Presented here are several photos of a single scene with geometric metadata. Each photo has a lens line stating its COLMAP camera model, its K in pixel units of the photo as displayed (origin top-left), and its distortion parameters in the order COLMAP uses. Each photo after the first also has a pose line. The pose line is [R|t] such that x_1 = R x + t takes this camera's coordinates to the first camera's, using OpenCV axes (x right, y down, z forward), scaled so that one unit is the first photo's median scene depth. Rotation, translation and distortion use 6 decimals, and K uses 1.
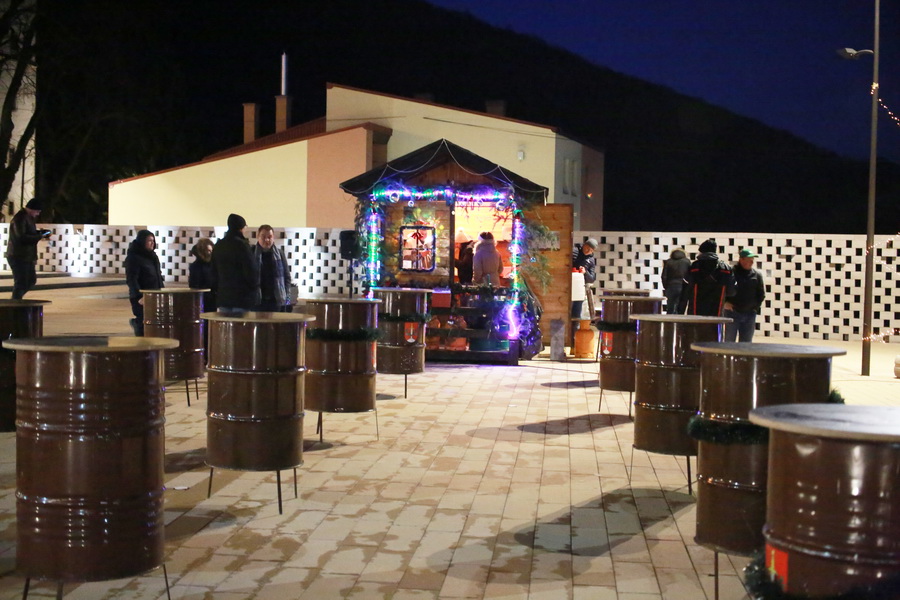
lens RADIAL K [[1283.3, 0, 450.2], [0, 1283.3, 301.7], [0, 0, 1]] dist [-0.023721, 0.000000]
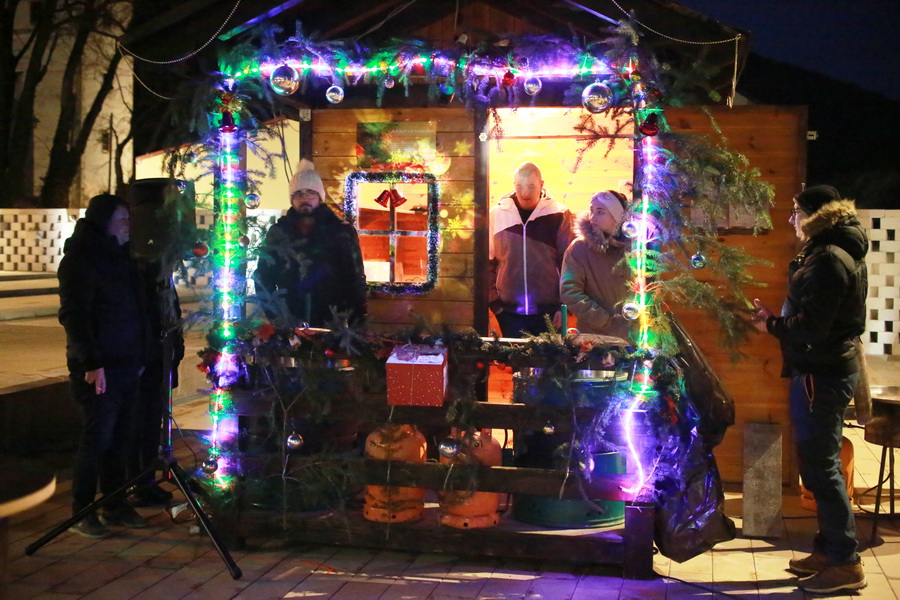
lens RADIAL K [[1283.3, 0, 447.9], [0, 1283.3, 294.6], [0, 0, 1]] dist [-0.023721, 0.000000]
pose [[0.993734, -0.001782, -0.111757, 0.037594], [0.001864, 0.999998, 0.000626, -0.024336], [0.111756, -0.000831, 0.993735, 0.666266]]
